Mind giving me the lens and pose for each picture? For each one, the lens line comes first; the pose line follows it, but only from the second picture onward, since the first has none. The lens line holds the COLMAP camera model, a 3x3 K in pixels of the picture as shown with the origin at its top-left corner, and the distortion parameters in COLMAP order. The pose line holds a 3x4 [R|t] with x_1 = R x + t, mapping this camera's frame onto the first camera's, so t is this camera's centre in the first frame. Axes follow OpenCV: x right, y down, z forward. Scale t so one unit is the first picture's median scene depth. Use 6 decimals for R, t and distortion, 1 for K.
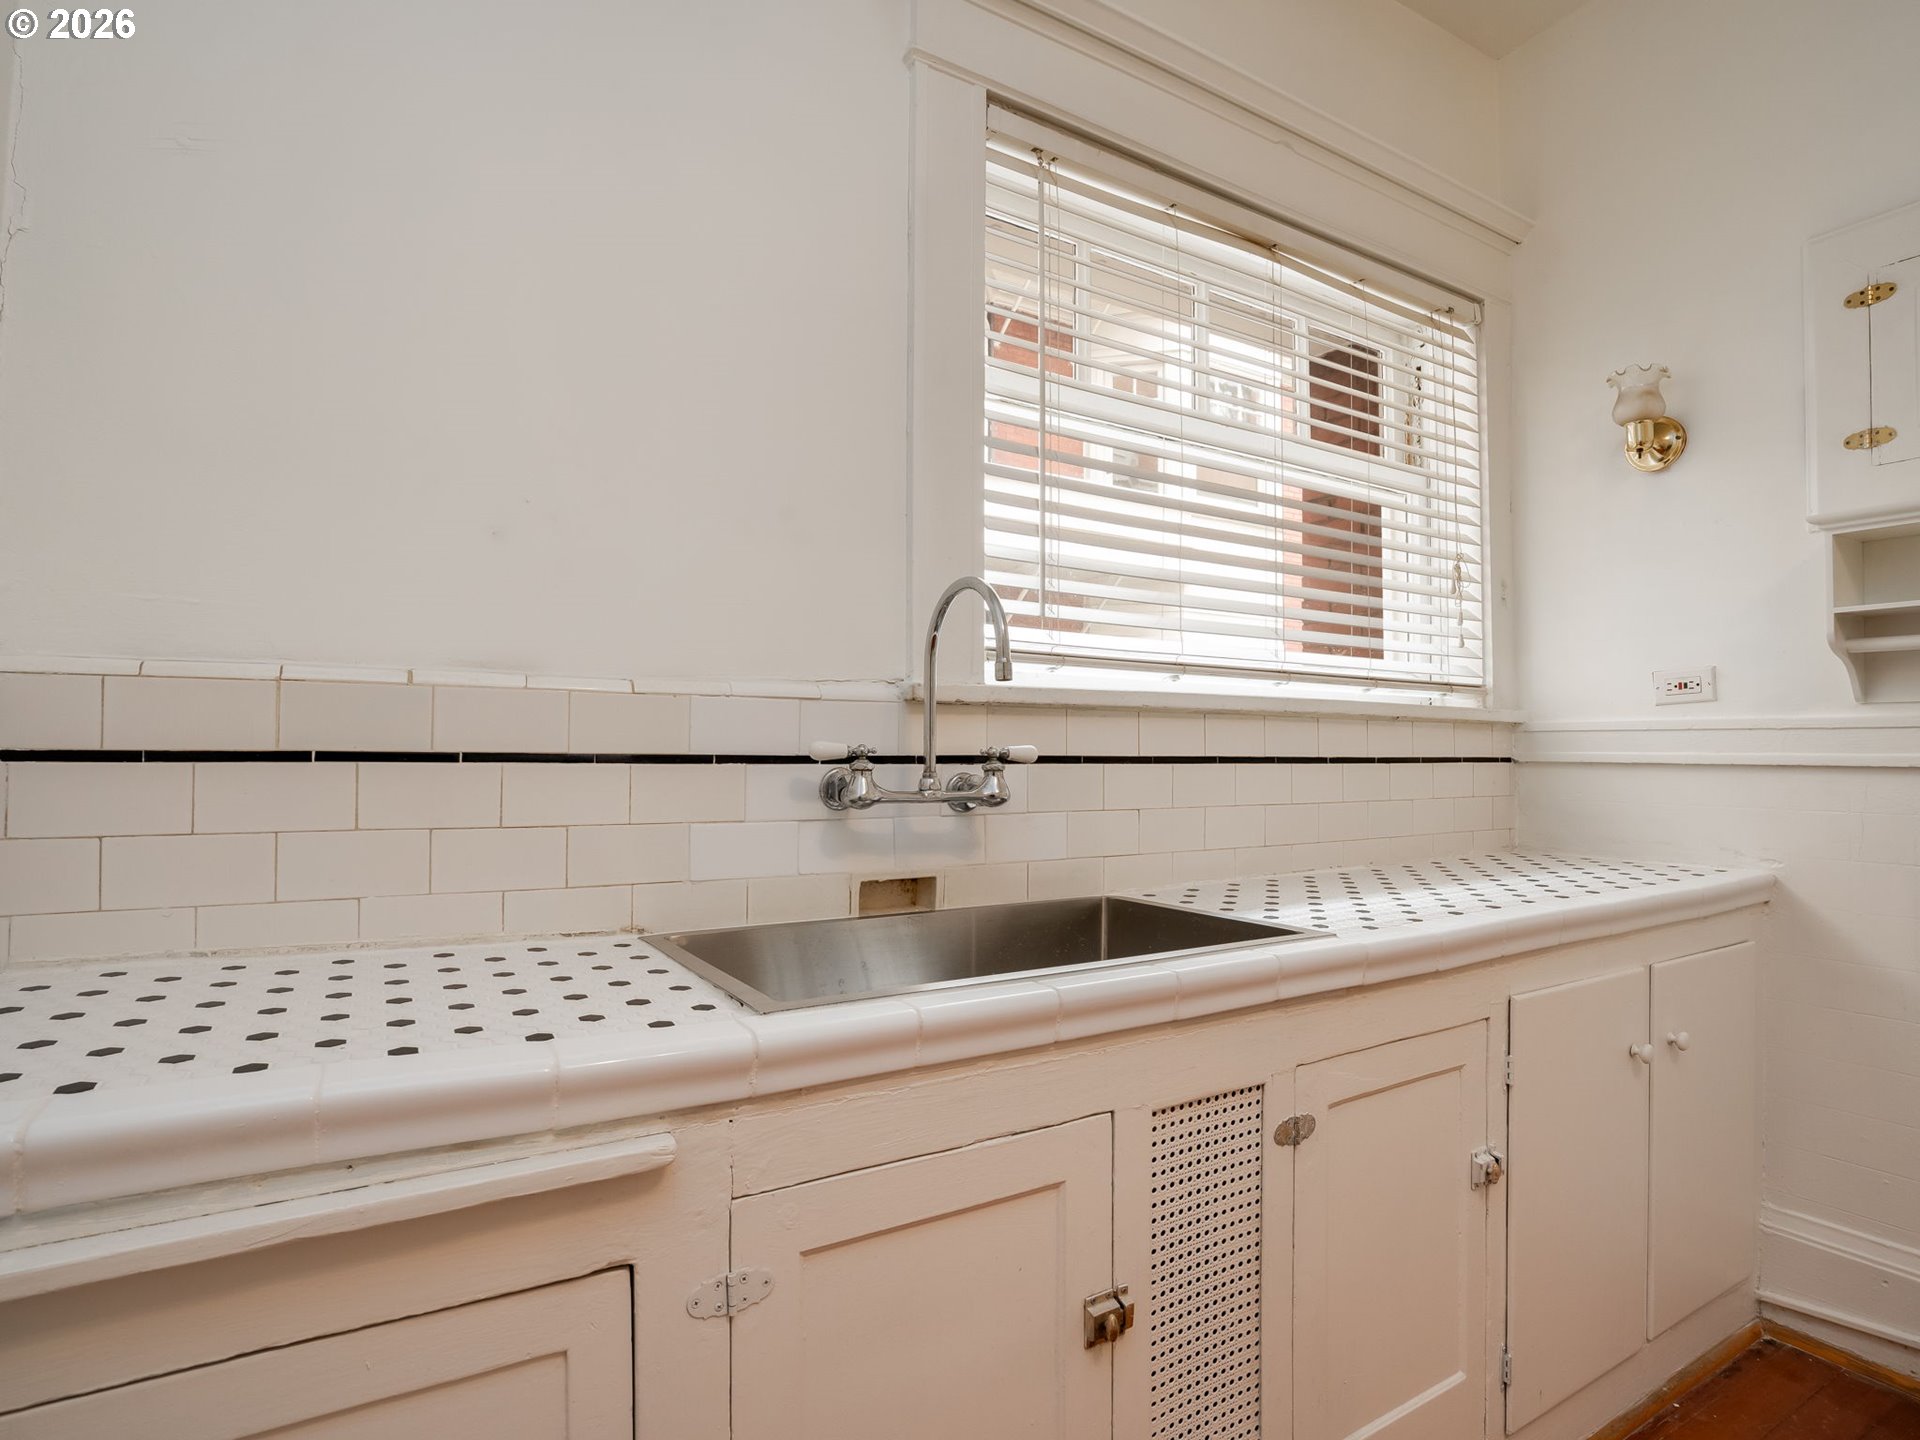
lens RADIAL K [[1014.0, 0, 959.8], [0, 1014.0, 719.0], [0, 0, 1]] dist [-0.057783, 0.022906]
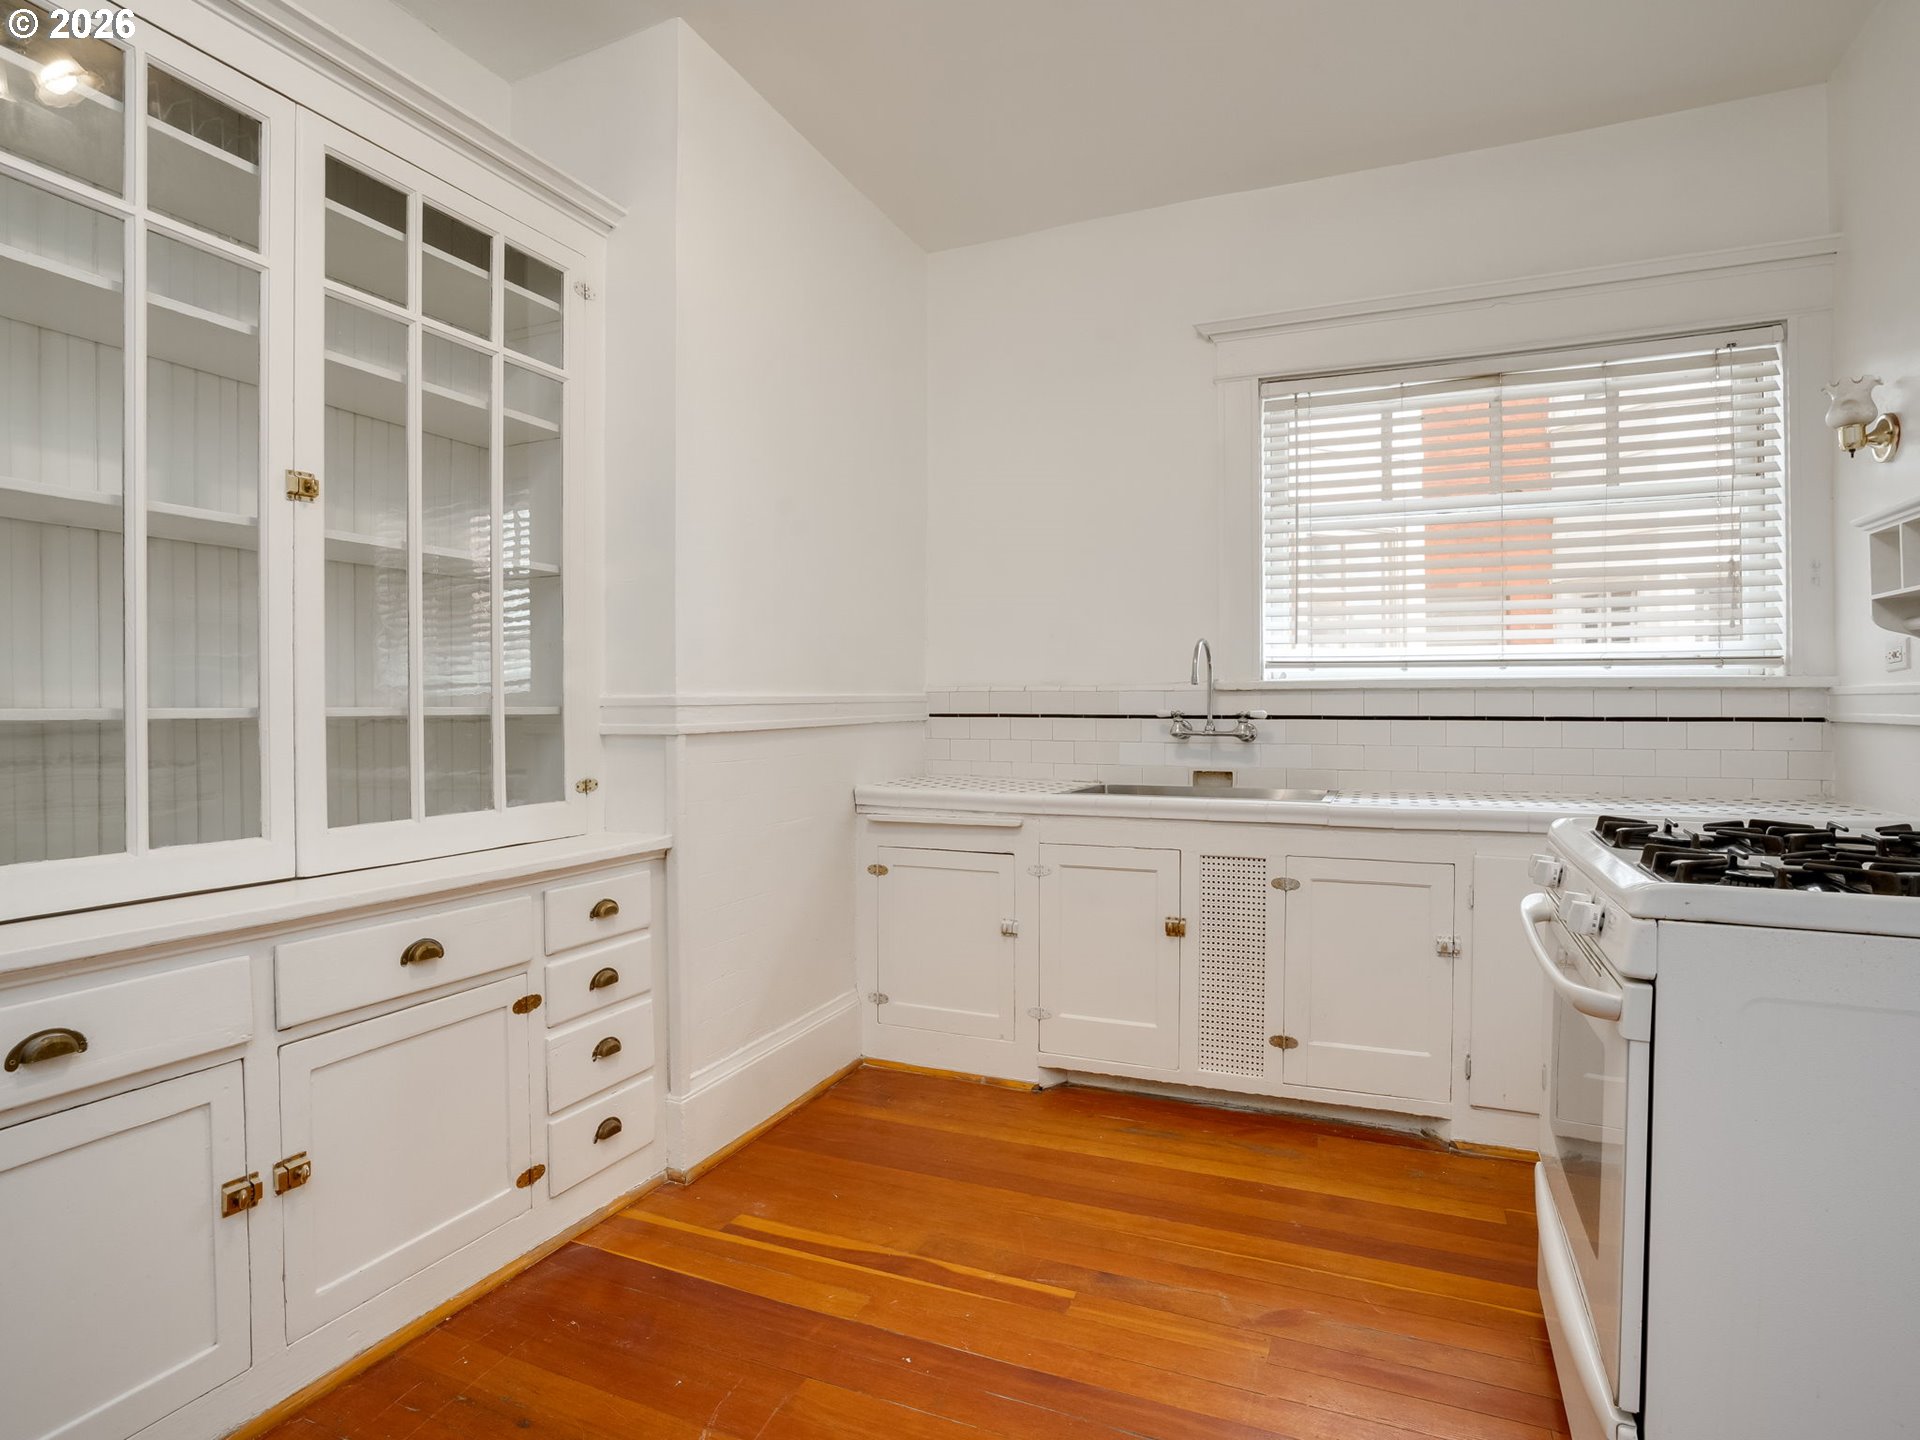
lens RADIAL K [[1014.0, 0, 971.7], [0, 1014.0, 713.9], [0, 0, 1]] dist [-0.057783, 0.022906]
pose [[0.579980, 0.000602, -0.814631, 1.439856], [0.028979, 0.999352, 0.021370, -0.028693], [0.814115, -0.036001, 0.579586, -0.700305]]
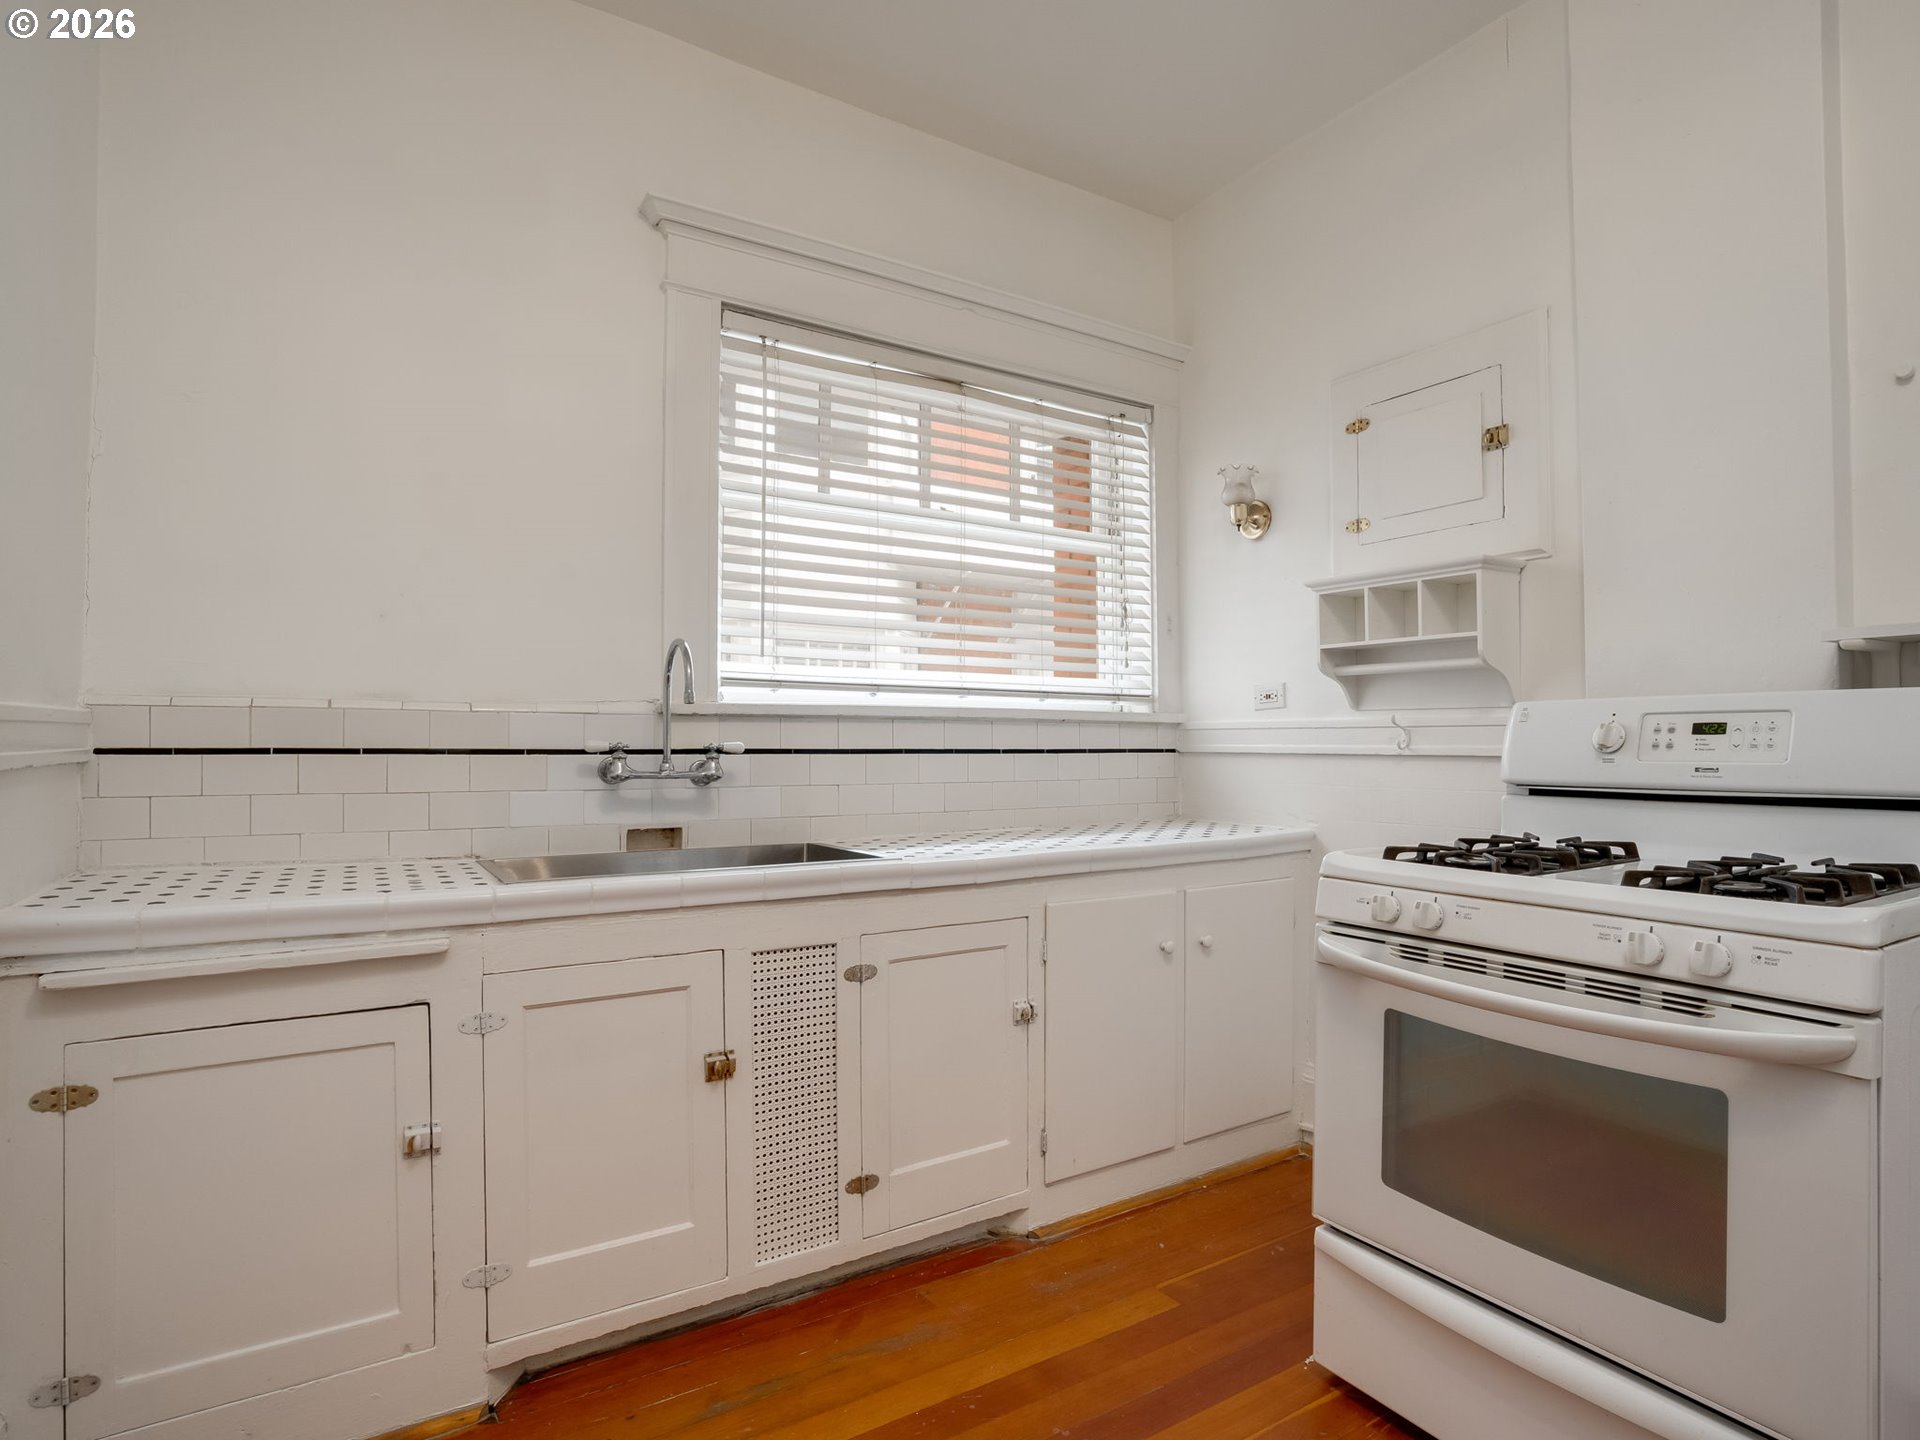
lens RADIAL K [[1014.0, 0, 964.1], [0, 1014.0, 727.7], [0, 0, 1]] dist [-0.057783, 0.022906]
pose [[0.999850, -0.003804, 0.016902, 0.394768], [0.003531, 0.999863, 0.016191, -0.020172], [-0.016961, -0.016129, 0.999726, -0.560248]]
